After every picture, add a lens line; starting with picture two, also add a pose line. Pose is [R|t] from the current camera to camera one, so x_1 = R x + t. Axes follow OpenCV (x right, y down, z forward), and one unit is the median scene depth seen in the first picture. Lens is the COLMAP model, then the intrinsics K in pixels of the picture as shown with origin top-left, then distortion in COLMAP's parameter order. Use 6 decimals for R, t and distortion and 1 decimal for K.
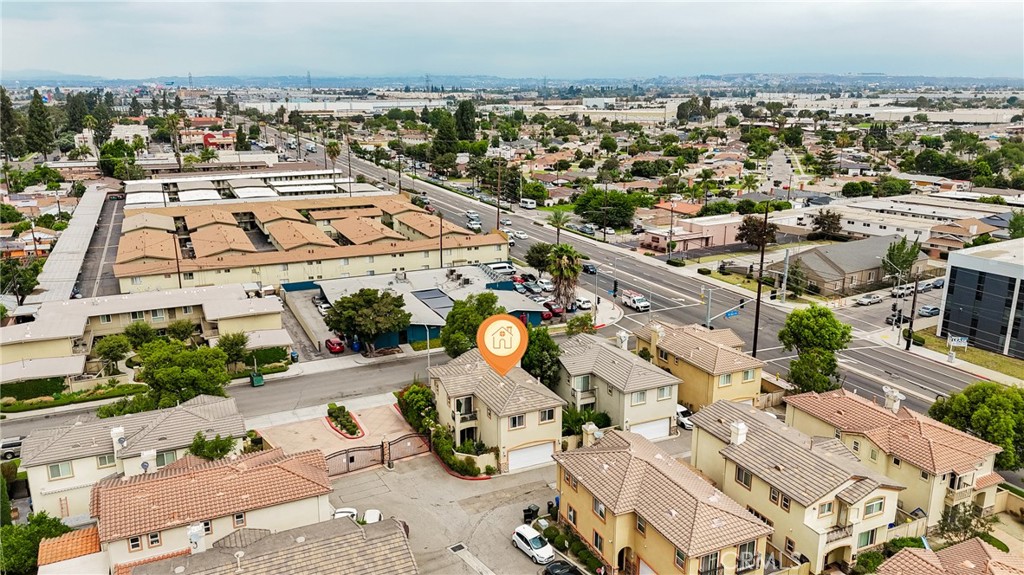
lens RADIAL K [[751.0, 0, 514.9], [0, 751.0, 284.0], [0, 0, 1]] dist [0.059692, -0.027369]
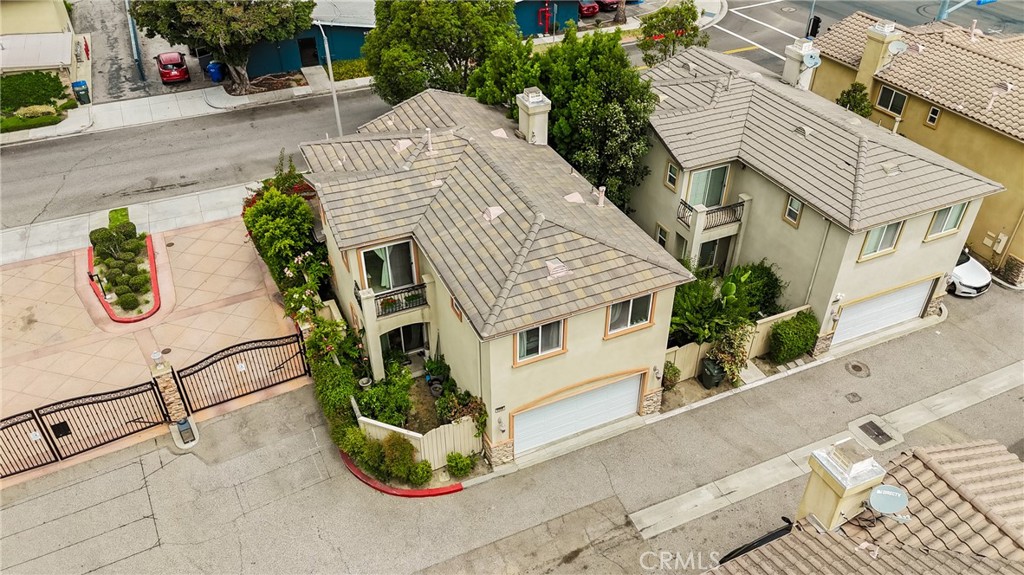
lens RADIAL K [[751.0, 0, 514.0], [0, 751.0, 283.2], [0, 0, 1]] dist [0.059692, -0.027369]
pose [[0.999908, 0.004996, -0.012631, -0.004056], [0.000002, 0.929840, 0.367964, 0.037303], [0.013583, -0.367930, 0.929754, 0.638880]]
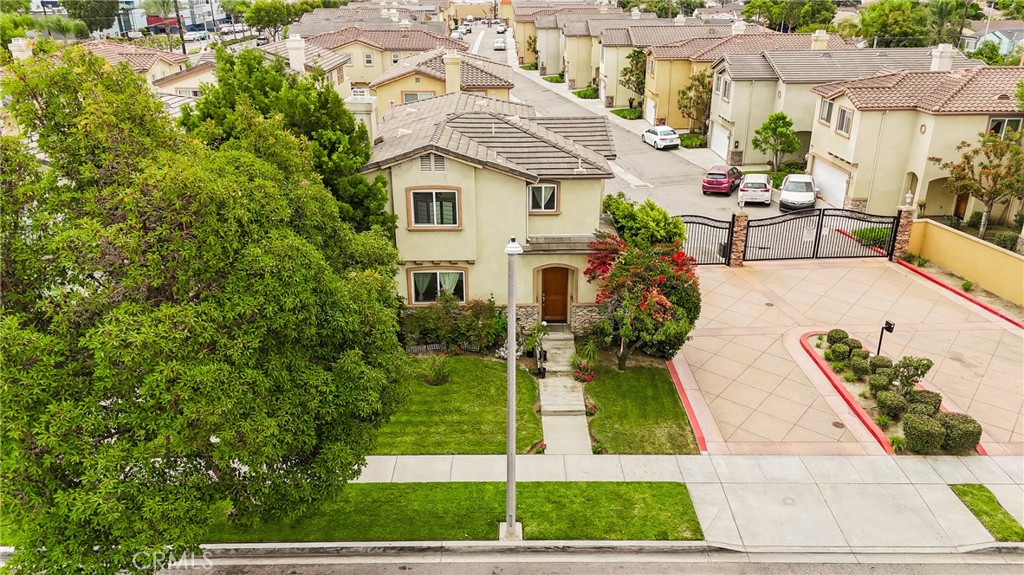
lens RADIAL K [[751.0, 0, 513.4], [0, 751.0, 286.2], [0, 0, 1]] dist [0.059692, -0.027369]
pose [[-0.912902, -0.149526, 0.379806, -0.210884], [0.106953, 0.810352, 0.576099, -0.031931], [-0.393918, 0.566543, -0.723780, 1.303886]]
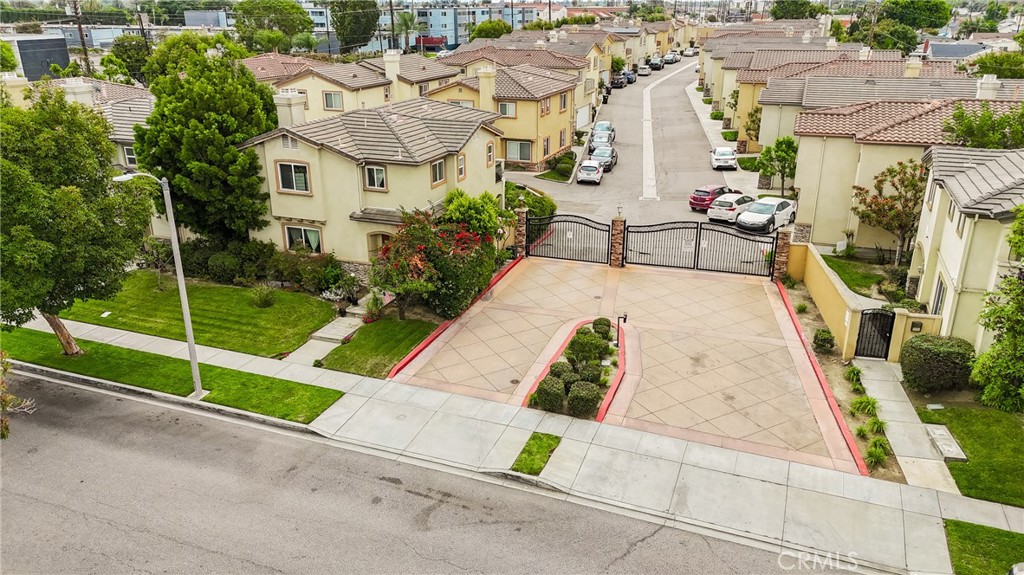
lens RADIAL K [[751.0, 0, 515.3], [0, 751.0, 287.1], [0, 0, 1]] dist [0.059692, -0.027369]
pose [[-0.695015, -0.249236, 0.674415, -0.436466], [0.184740, 0.844602, 0.502512, -0.016093], [-0.694856, 0.473845, -0.540967, 1.239631]]
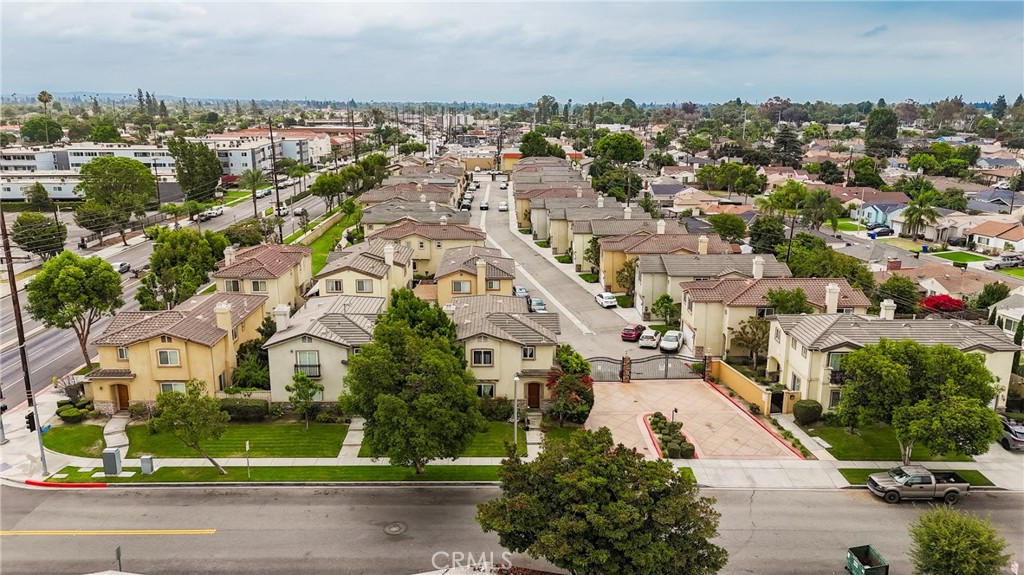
lens RADIAL K [[751.0, 0, 506.2], [0, 751.0, 282.4], [0, 0, 1]] dist [0.059692, -0.027369]
pose [[-0.909416, -0.098126, 0.404146, -0.373117], [0.103715, 0.887554, 0.448878, -0.280896], [-0.402748, 0.450133, -0.796979, 1.624397]]
